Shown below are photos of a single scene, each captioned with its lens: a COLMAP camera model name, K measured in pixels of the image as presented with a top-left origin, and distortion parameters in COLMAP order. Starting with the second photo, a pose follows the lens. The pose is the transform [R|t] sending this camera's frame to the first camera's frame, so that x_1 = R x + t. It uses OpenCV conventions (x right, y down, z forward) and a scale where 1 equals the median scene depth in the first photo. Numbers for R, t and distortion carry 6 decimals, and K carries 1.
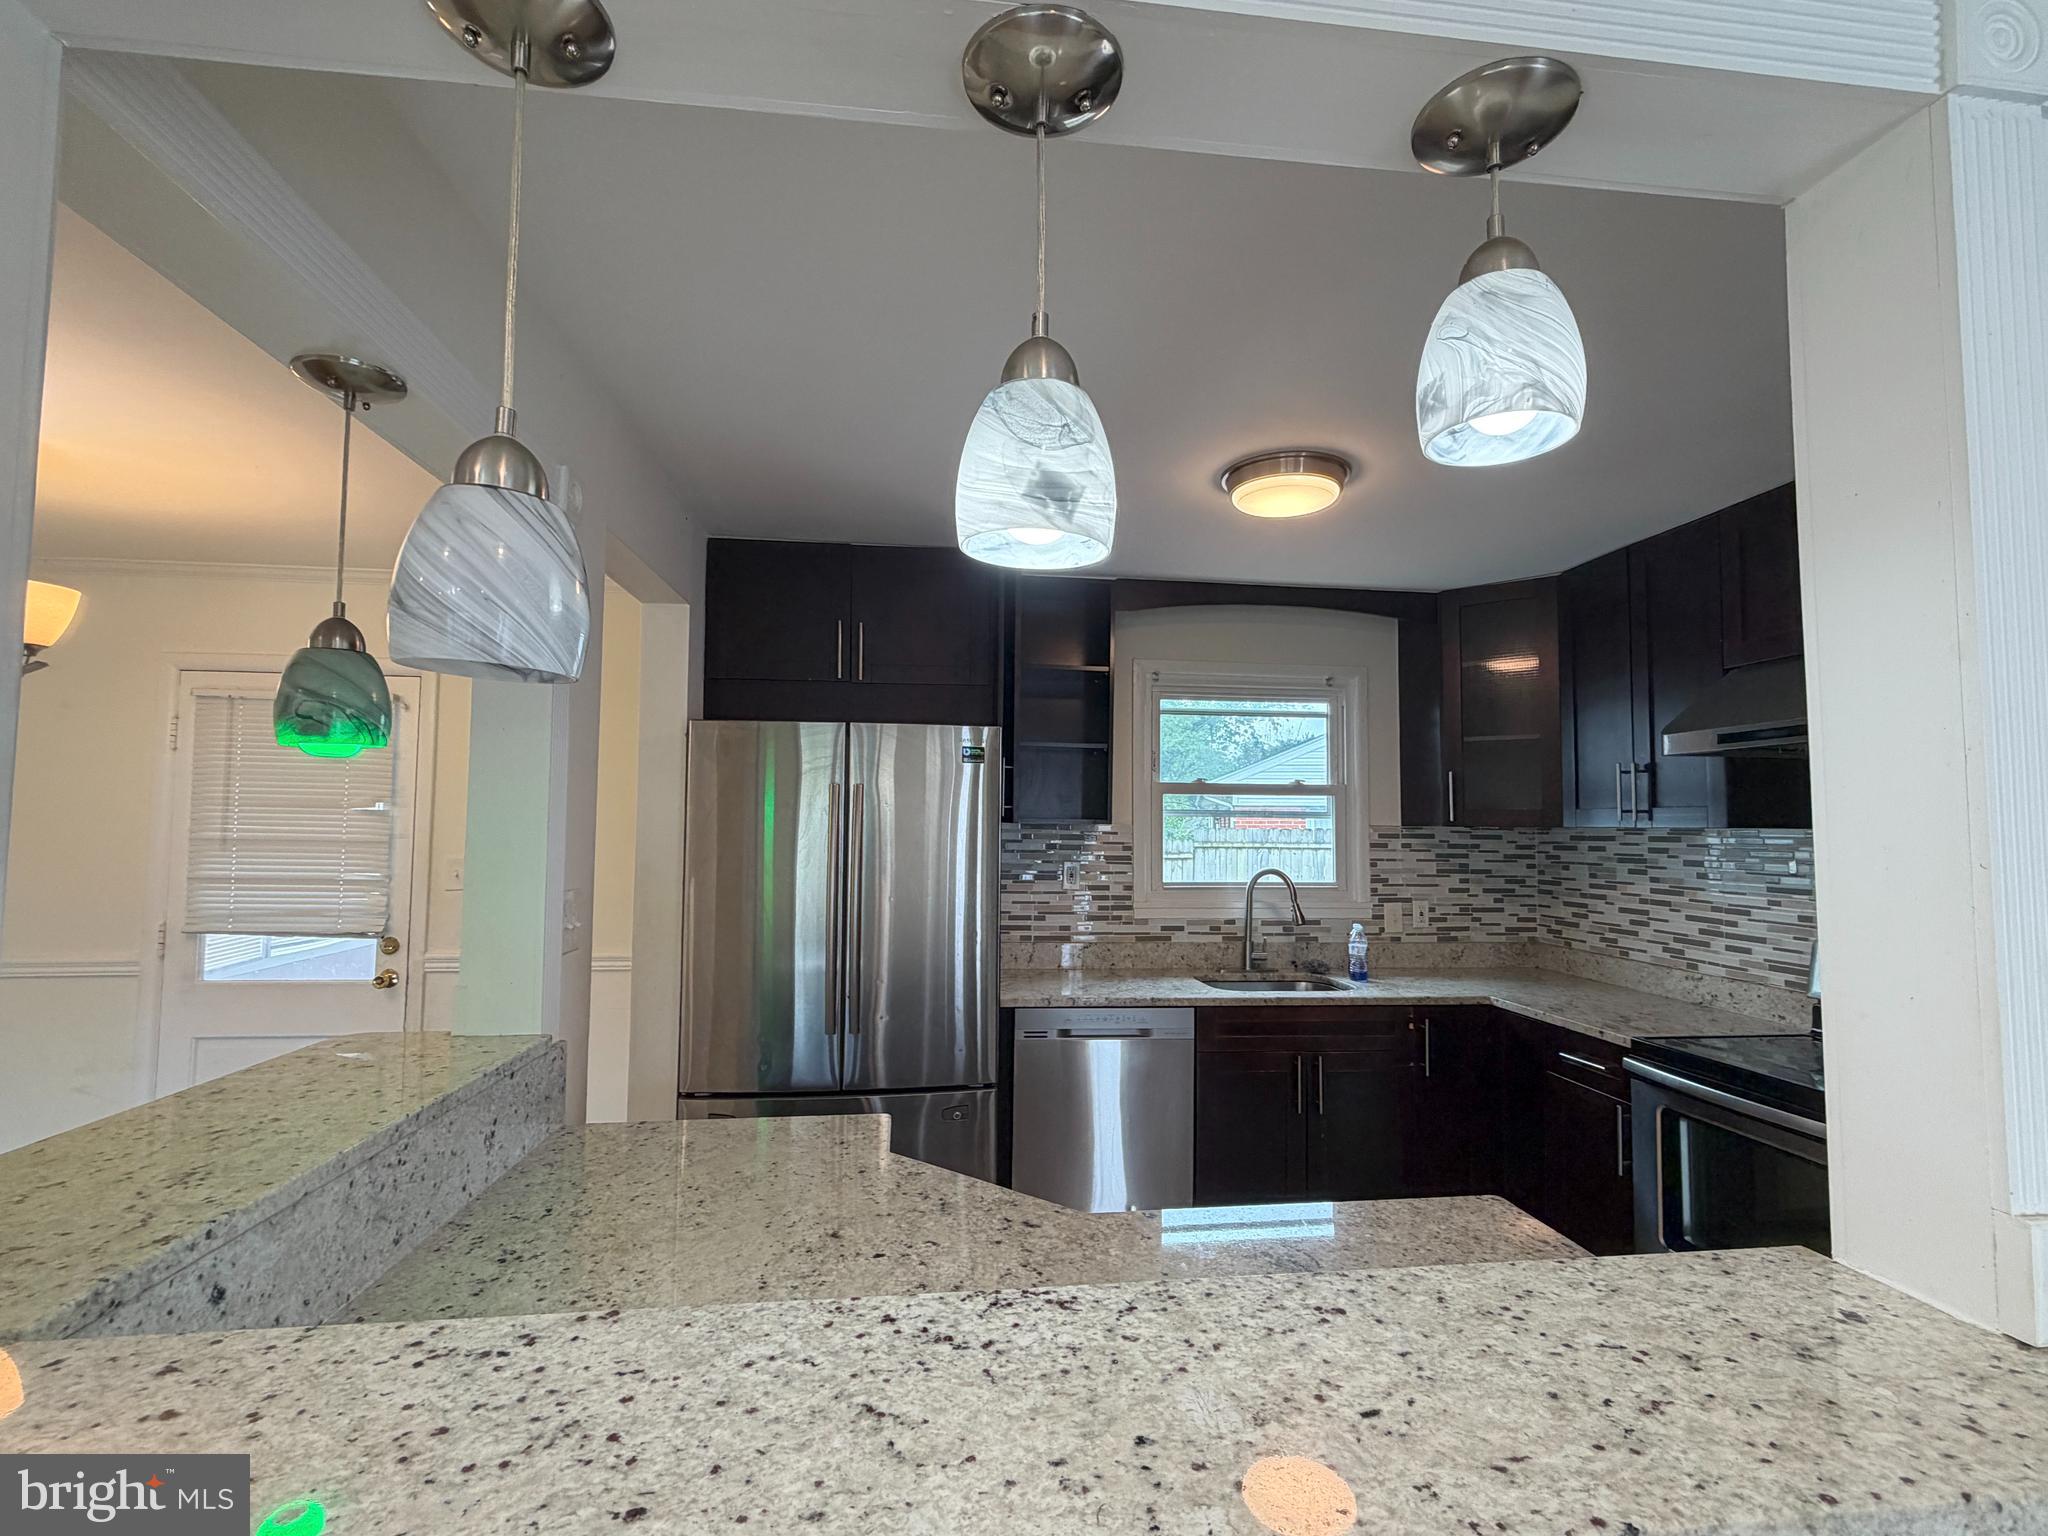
lens RADIAL K [[939.8, 0, 1027.2], [0, 939.8, 776.1], [0, 0, 1]] dist [0.000324, 0.000400]
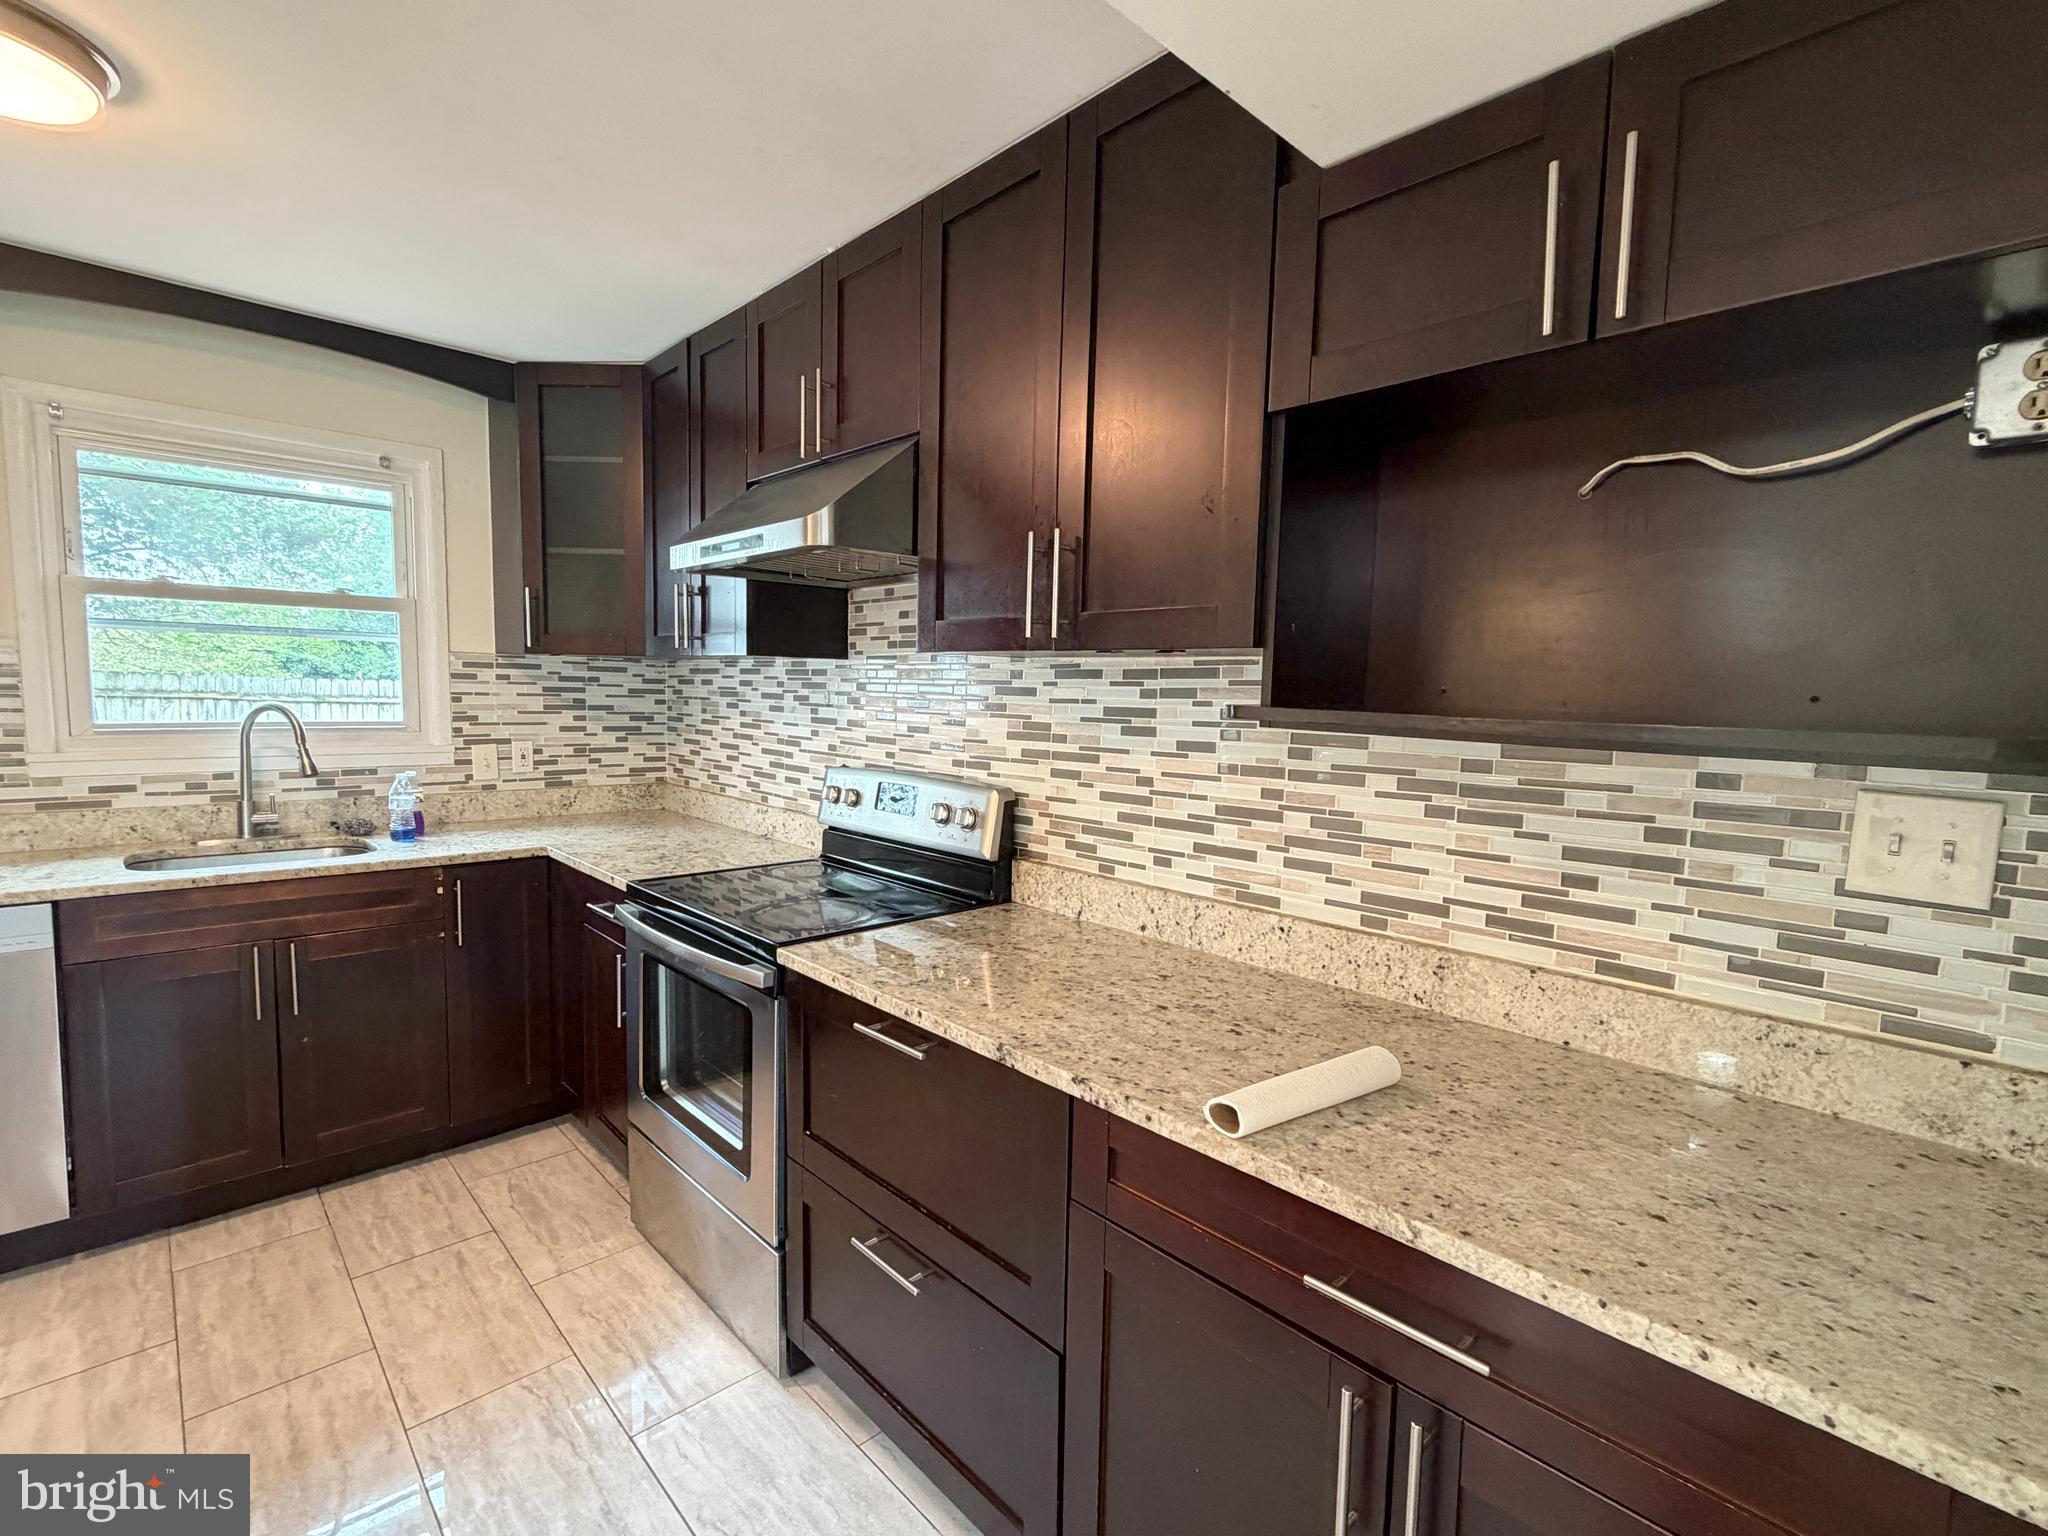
lens RADIAL K [[941.0, 0, 1019.1], [0, 941.0, 770.2], [0, 0, 1]] dist [0.003299, -0.000696]
pose [[0.804925, -0.042205, 0.591874, 0.284717], [-0.049206, 0.989284, 0.137461, 0.018476], [-0.591333, -0.139770, 0.794223, 0.044658]]
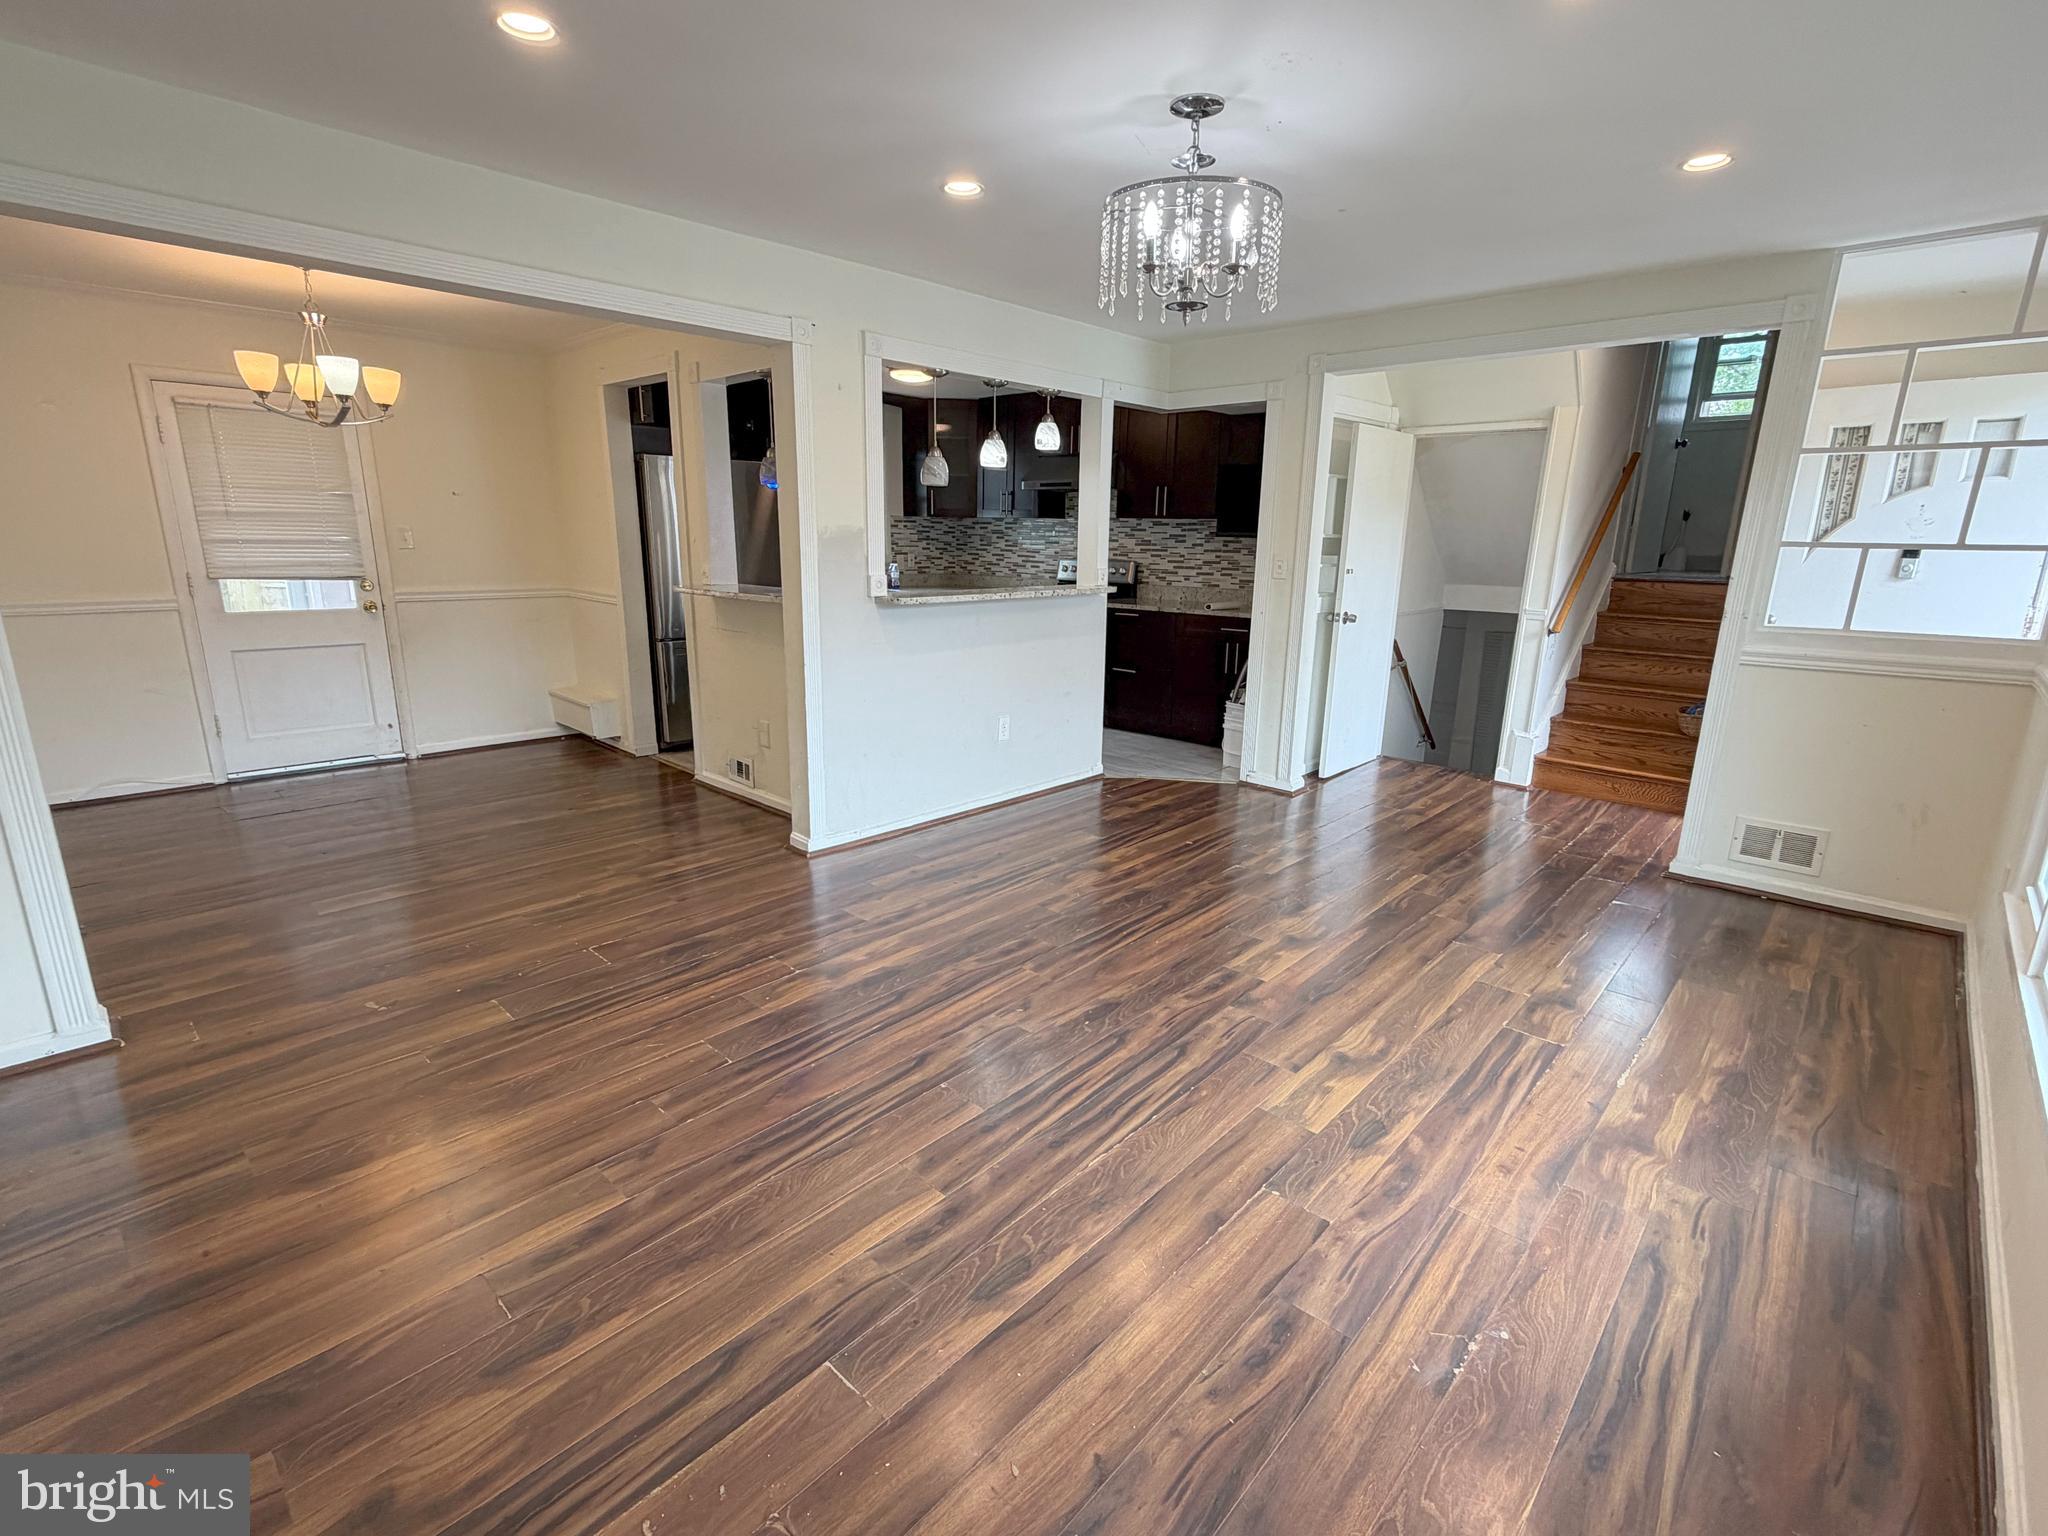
lens RADIAL K [[941.0, 0, 1019.1], [0, 941.0, 770.2], [0, 0, 1]] dist [0.003299, -0.000696]
pose [[0.769259, -0.152051, 0.620581, -0.790840], [-0.045762, 0.955665, 0.290877, -0.026702], [-0.637296, -0.252159, 0.728196, -0.816236]]
